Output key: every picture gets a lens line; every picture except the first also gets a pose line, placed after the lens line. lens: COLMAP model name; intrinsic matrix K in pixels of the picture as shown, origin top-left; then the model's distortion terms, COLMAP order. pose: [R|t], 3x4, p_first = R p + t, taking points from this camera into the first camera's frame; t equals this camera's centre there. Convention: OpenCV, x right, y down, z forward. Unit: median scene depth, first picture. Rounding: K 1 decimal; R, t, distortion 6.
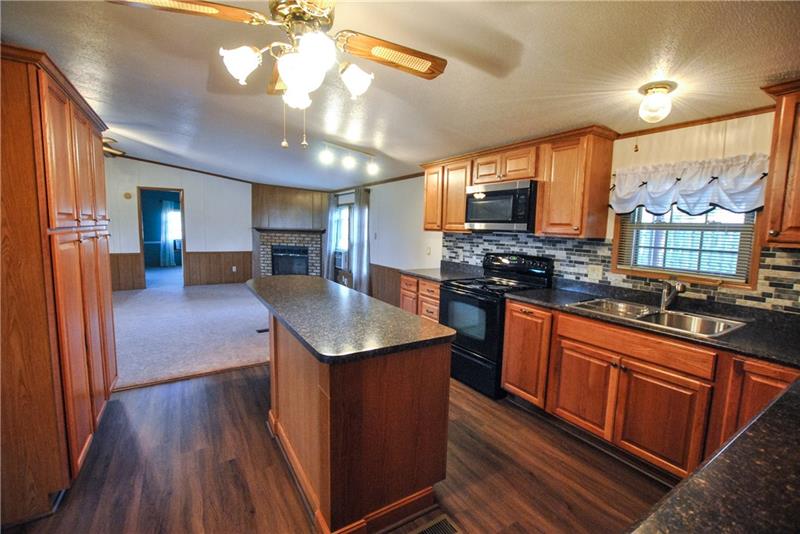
lens RADIAL K [[352.3, 0, 401.2], [0, 352.3, 264.4], [0, 0, 1]] dist [-0.030959, 0.000107]
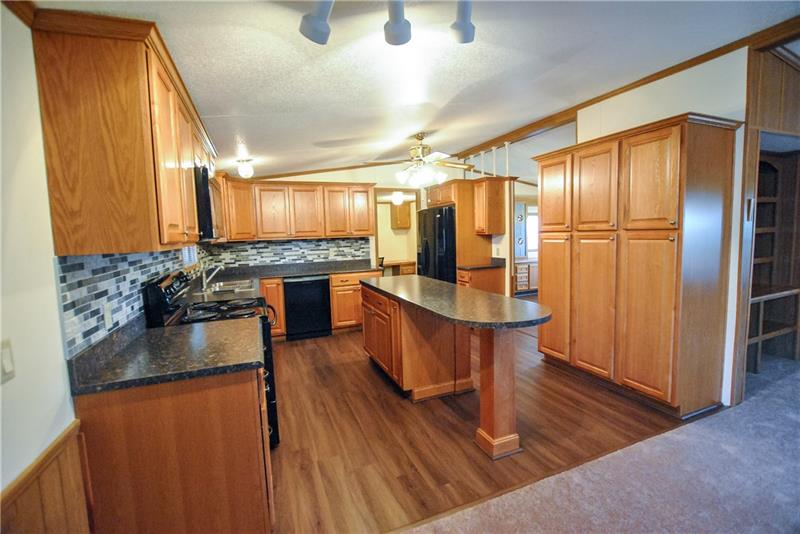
lens RADIAL K [[352.3, 0, 401.2], [0, 352.3, 264.4], [0, 0, 1]] dist [-0.030959, 0.000107]
pose [[-0.986016, -0.009324, 0.166392, -0.243676], [0.024311, 0.979706, 0.198962, -0.175006], [-0.164870, 0.200225, -0.965778, 1.595713]]
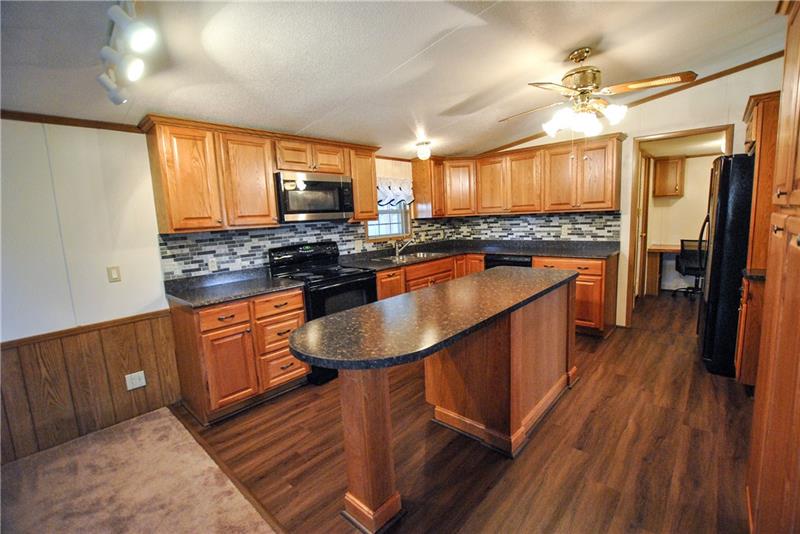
lens RADIAL K [[352.3, 0, 401.2], [0, 352.3, 264.4], [0, 0, 1]] dist [-0.030959, 0.000107]
pose [[-0.272786, -0.141488, 0.951614, -0.750080], [0.145191, 0.971744, 0.186100, -0.122280], [-0.951056, 0.188931, -0.244535, 1.001738]]
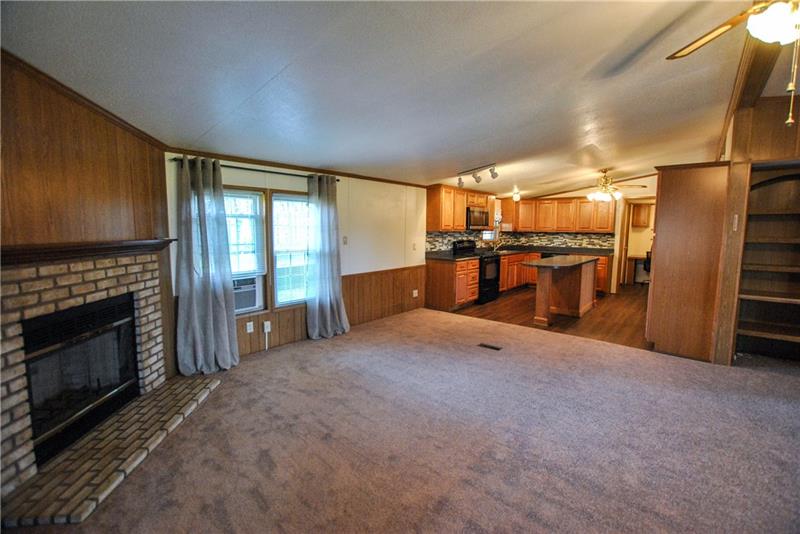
lens RADIAL K [[352.3, 0, 401.2], [0, 352.3, 264.4], [0, 0, 1]] dist [-0.030959, 0.000107]
pose [[-0.304582, -0.122446, 0.944583, -1.571218], [0.088219, 0.983813, 0.155977, -0.251347], [-0.948392, 0.130838, -0.288850, 1.999704]]
